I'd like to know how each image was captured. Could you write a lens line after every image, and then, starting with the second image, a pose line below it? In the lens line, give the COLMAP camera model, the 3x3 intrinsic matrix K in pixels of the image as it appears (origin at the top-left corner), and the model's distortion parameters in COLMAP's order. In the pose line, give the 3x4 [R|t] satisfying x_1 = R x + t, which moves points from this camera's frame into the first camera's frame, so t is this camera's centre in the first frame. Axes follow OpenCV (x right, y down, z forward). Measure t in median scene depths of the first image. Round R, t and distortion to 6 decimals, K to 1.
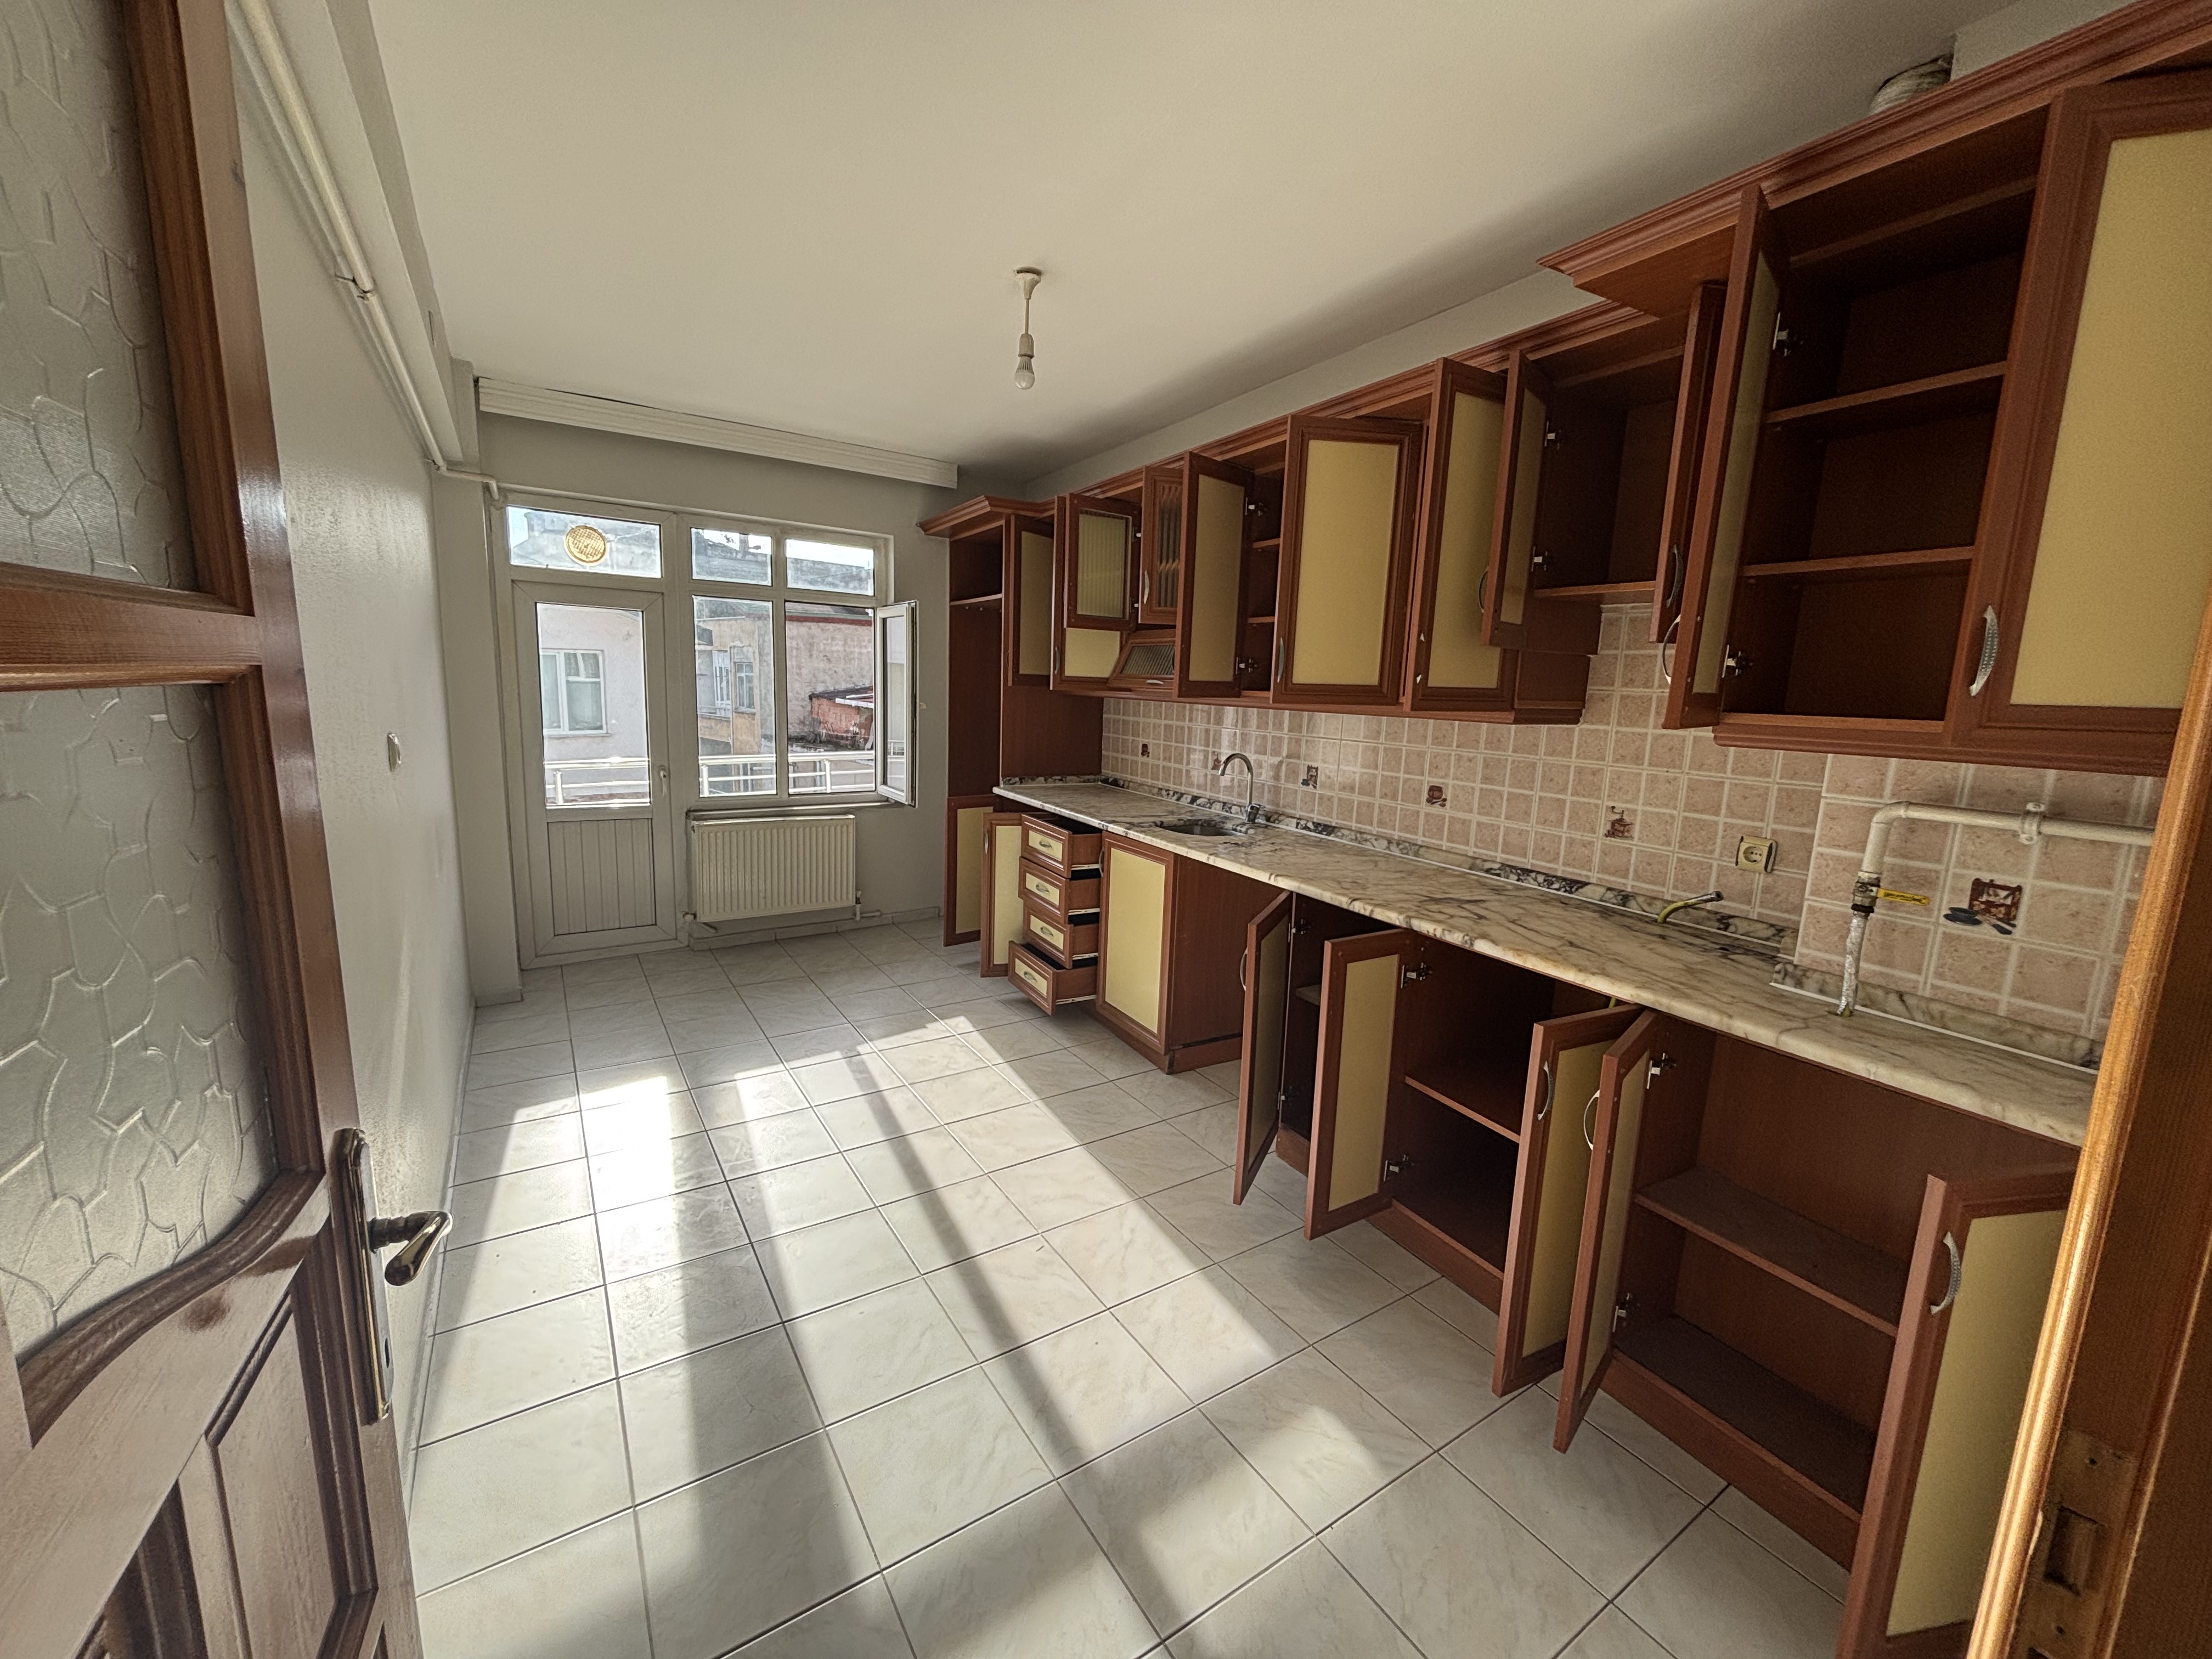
lens RADIAL K [[892.7, 0, 1097.6], [0, 892.7, 820.6], [0, 0, 1]] dist [0.001522, 0.000053]
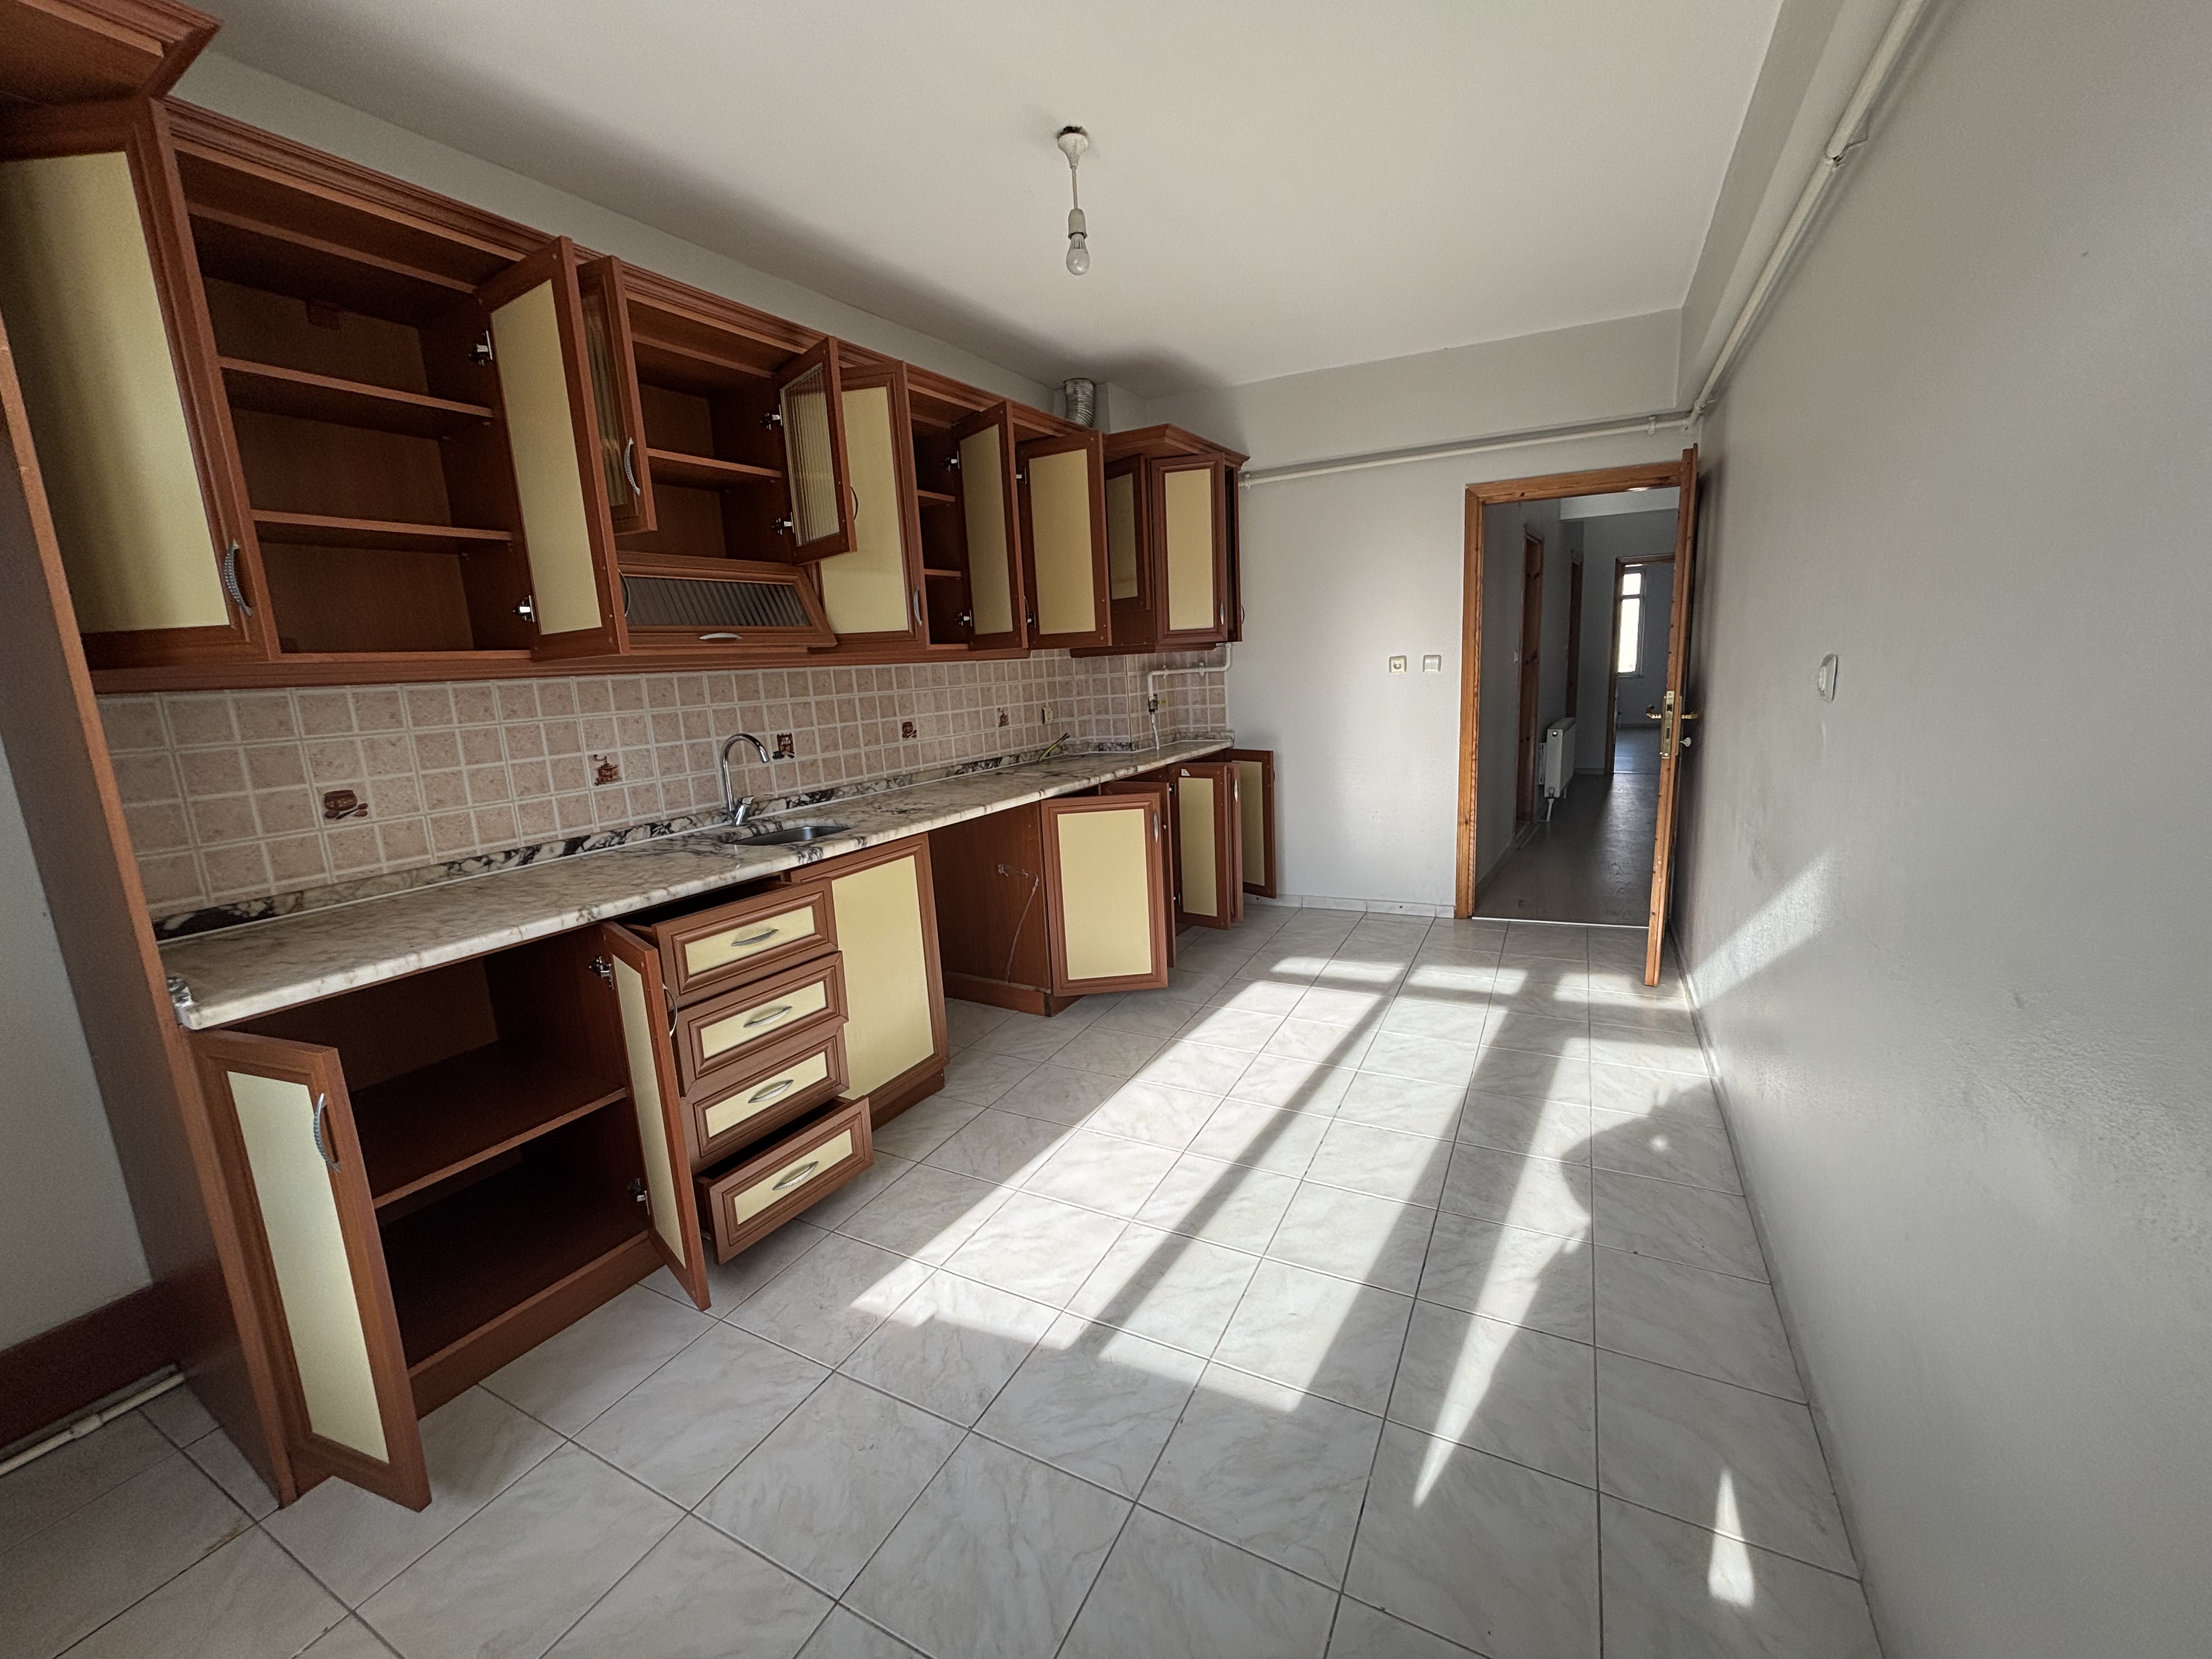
lens RADIAL K [[892.7, 0, 1097.6], [0, 892.7, 820.6], [0, 0, 1]] dist [0.001522, 0.000053]
pose [[-0.492657, -0.200620, 0.846782, -0.710072], [0.130366, 0.945068, 0.299753, -0.216324], [-0.860403, 0.258067, -0.439440, 1.211564]]
